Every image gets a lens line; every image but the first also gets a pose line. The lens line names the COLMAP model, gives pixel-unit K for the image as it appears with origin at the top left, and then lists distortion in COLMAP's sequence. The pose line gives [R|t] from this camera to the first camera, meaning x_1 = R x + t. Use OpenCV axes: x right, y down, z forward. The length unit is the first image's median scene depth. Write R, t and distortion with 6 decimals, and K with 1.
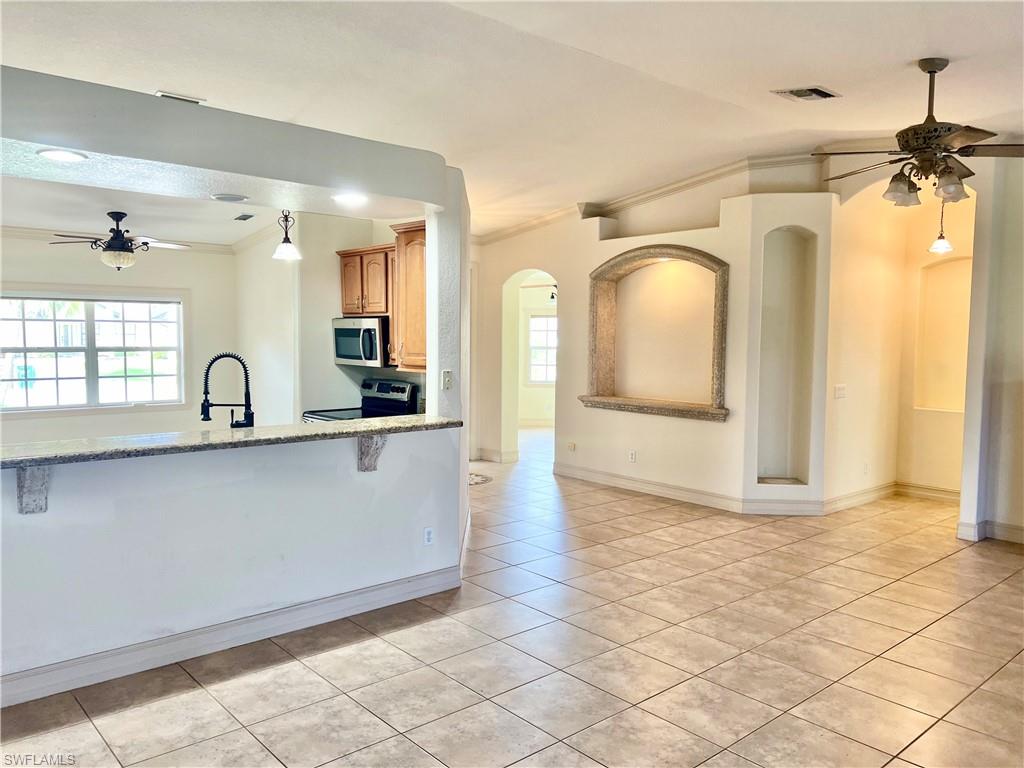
lens RADIAL K [[767.8, 0, 512.9], [0, 767.8, 385.4], [0, 0, 1]] dist [0.049574, -0.043170]
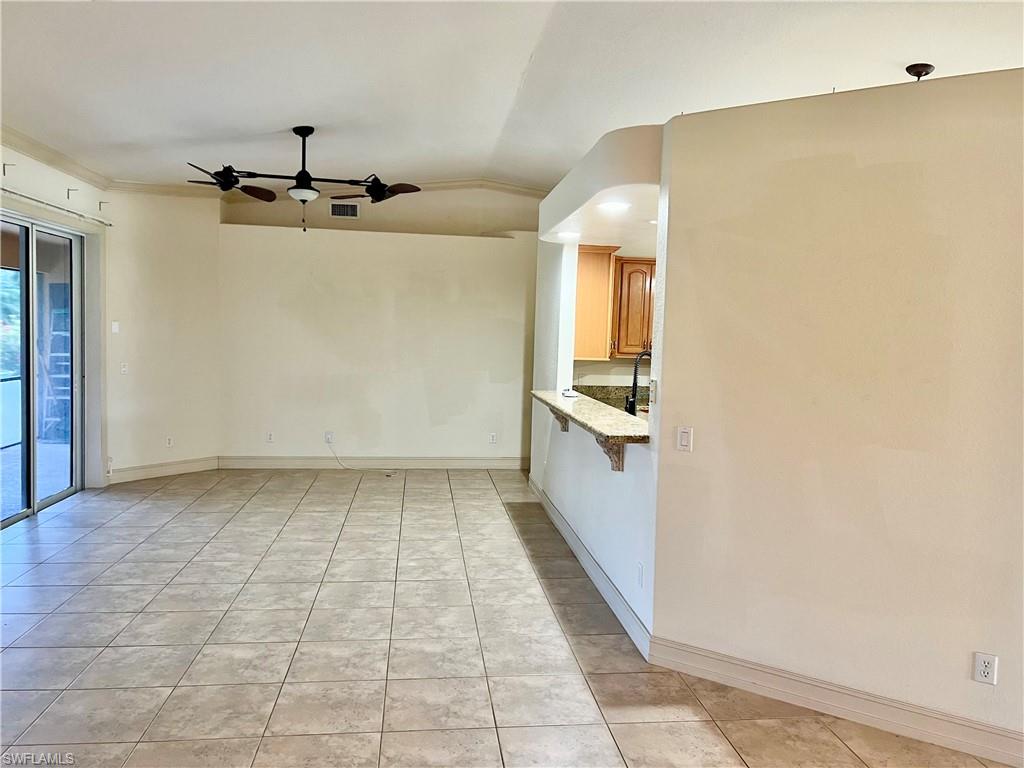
lens RADIAL K [[767.8, 0, 514.0], [0, 767.8, 383.2], [0, 0, 1]] dist [0.049574, -0.043170]
pose [[-0.563834, 0.030993, -0.825306, 0.761927], [-0.090862, 0.990902, 0.099287, -0.094737], [0.820875, 0.130971, -0.555888, 1.539340]]
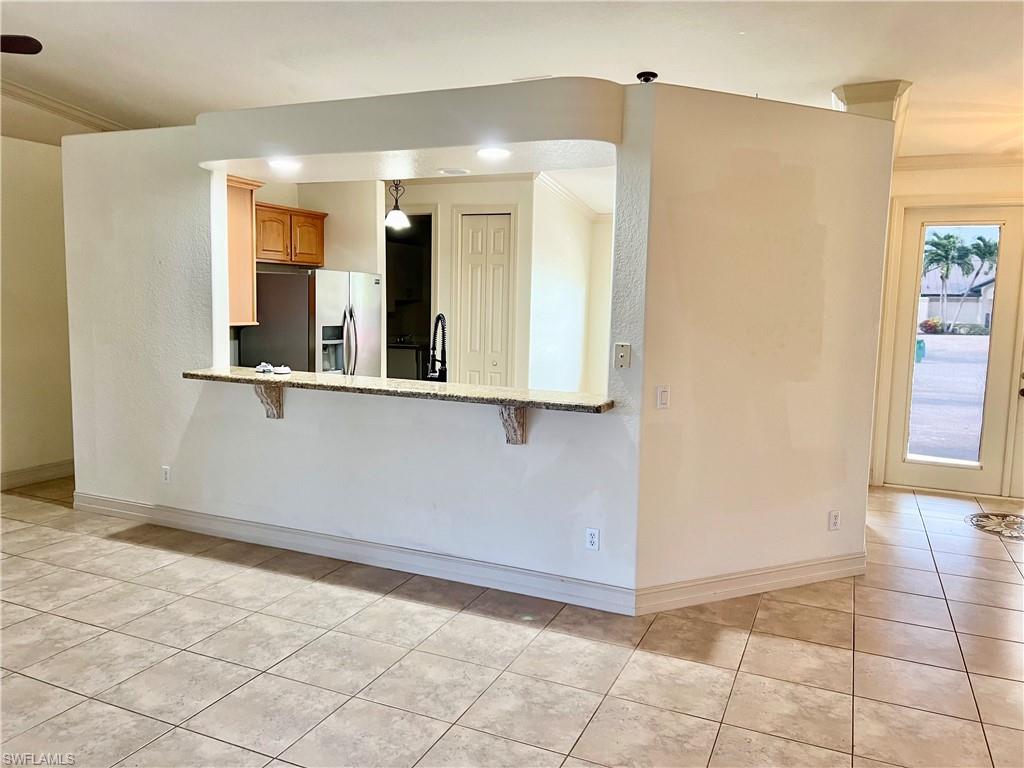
lens RADIAL K [[767.8, 0, 513.9], [0, 767.8, 380.0], [0, 0, 1]] dist [0.049574, -0.043170]
pose [[0.420506, 0.097839, -0.901999, 0.692838], [-0.080940, 0.994250, 0.070112, -0.033870], [0.903672, 0.043525, 0.426008, 0.643970]]
